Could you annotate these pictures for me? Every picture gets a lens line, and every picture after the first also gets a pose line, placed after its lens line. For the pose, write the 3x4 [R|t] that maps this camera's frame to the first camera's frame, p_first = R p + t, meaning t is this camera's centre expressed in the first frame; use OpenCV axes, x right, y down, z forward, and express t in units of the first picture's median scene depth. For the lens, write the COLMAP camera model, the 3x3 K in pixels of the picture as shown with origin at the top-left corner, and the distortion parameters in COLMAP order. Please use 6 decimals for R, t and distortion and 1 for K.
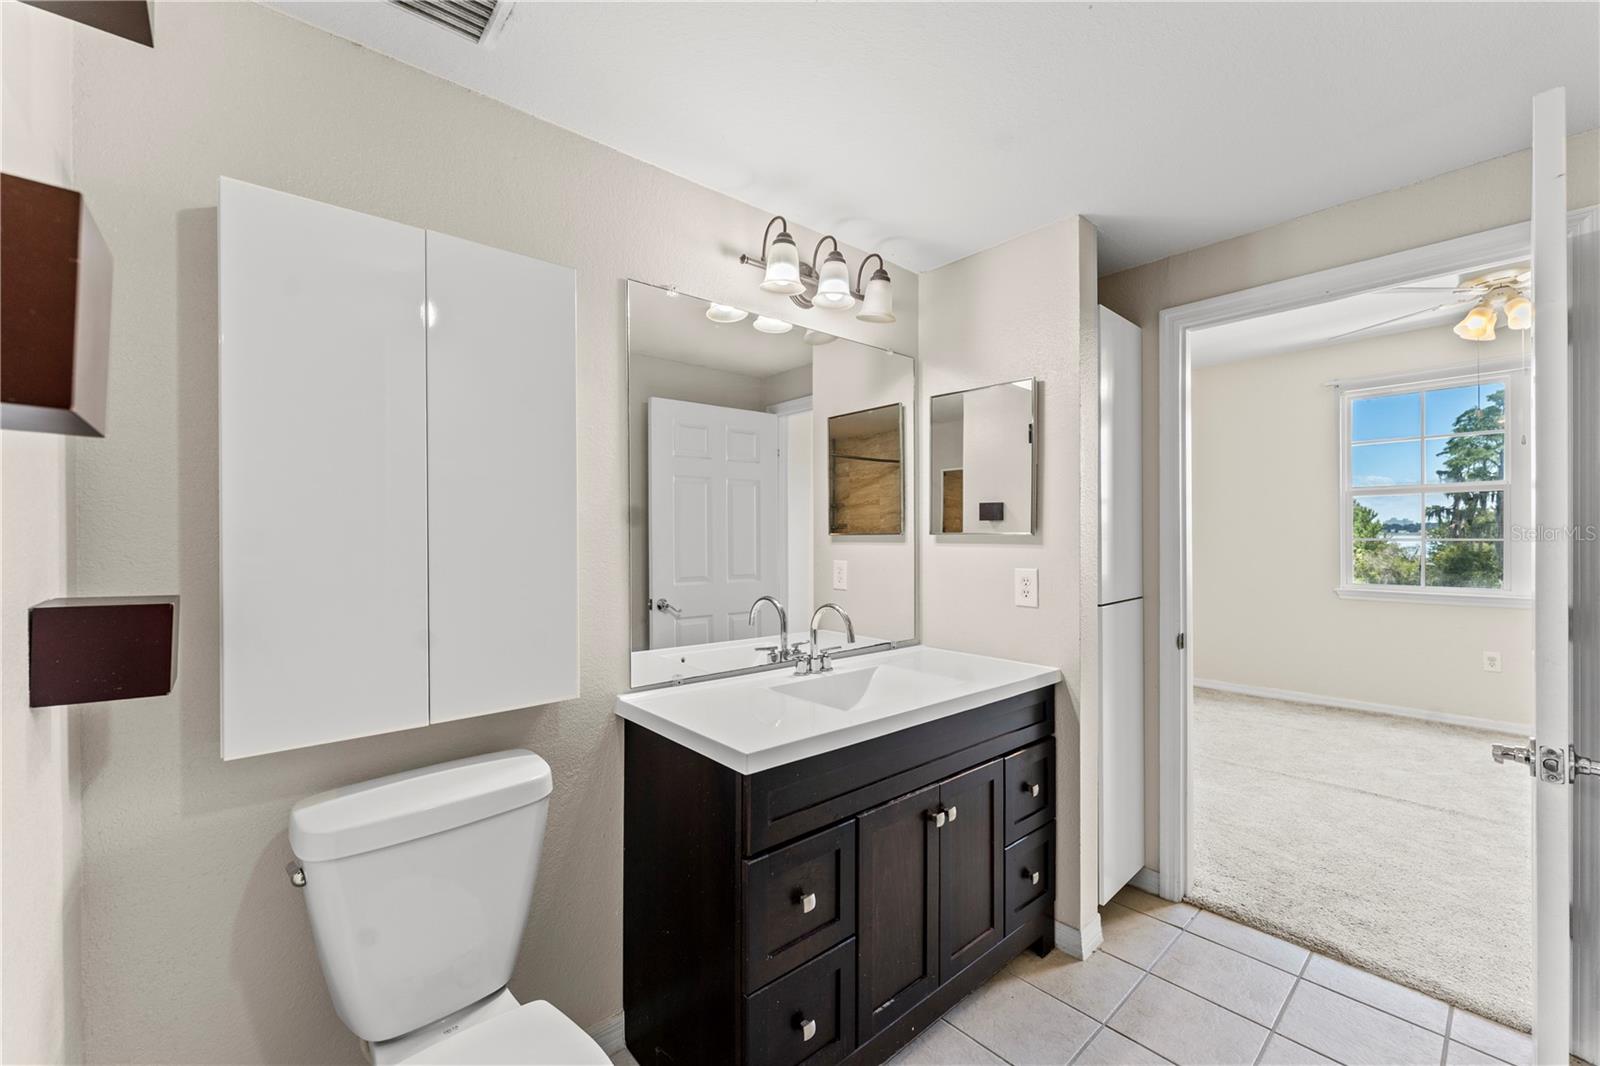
lens RADIAL K [[643.7, 0, 799.7], [0, 643.7, 530.5], [0, 0, 1]] dist [0.001613, -0.000070]
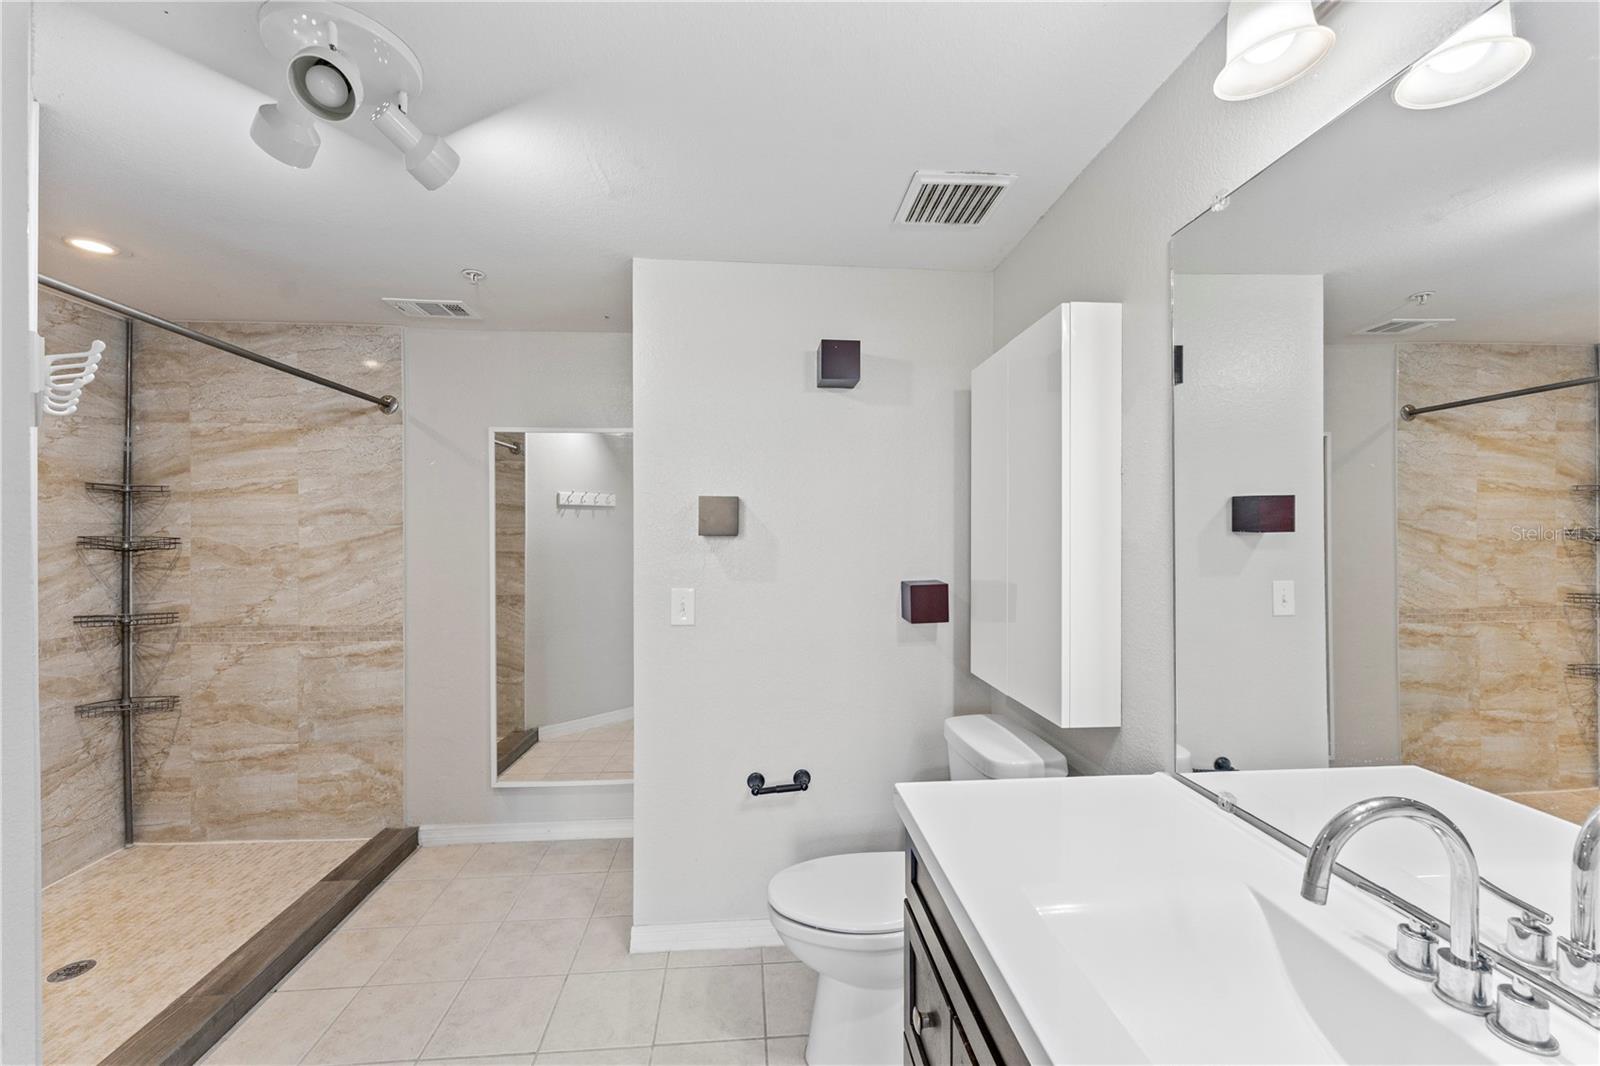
lens RADIAL K [[643.7, 0, 800.5], [0, 643.7, 539.6], [0, 0, 1]] dist [0.001613, -0.000070]
pose [[0.598887, 0.005998, 0.800811, -0.019429], [-0.001910, 0.999980, -0.006061, -0.006839], [-0.800831, 0.002100, 0.598887, 0.451707]]
